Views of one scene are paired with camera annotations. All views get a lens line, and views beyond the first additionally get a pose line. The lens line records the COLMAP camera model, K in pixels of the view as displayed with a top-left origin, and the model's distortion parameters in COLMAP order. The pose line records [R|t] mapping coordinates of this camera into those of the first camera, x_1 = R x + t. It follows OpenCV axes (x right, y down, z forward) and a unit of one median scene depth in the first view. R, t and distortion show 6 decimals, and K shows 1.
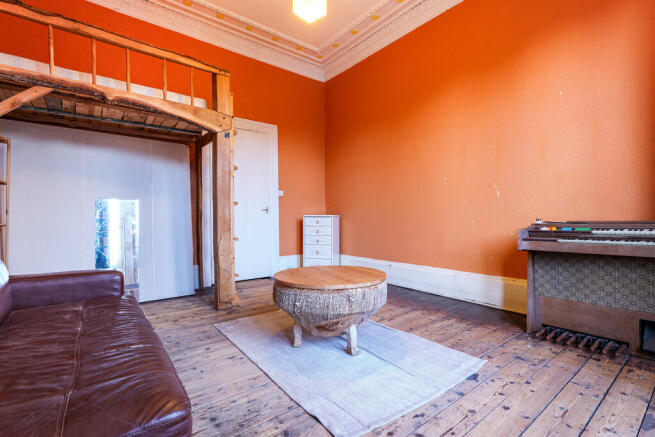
lens RADIAL K [[301.5, 0, 327.1], [0, 301.5, 216.6], [0, 0, 1]] dist [0.000331, -0.000166]
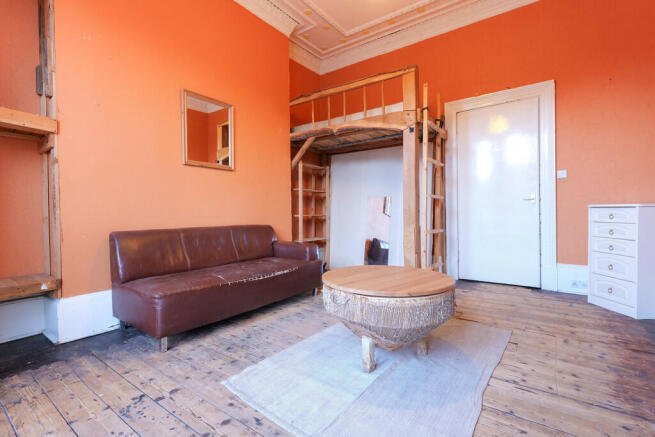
lens RADIAL K [[301.5, 0, 327.8], [0, 301.5, 219.8], [0, 0, 1]] dist [0.000331, -0.000166]
pose [[0.275870, 0.023248, -0.960914, 0.698649], [0.014012, 0.999504, 0.028205, 0.000985], [0.961093, -0.021245, 0.275407, 0.533188]]
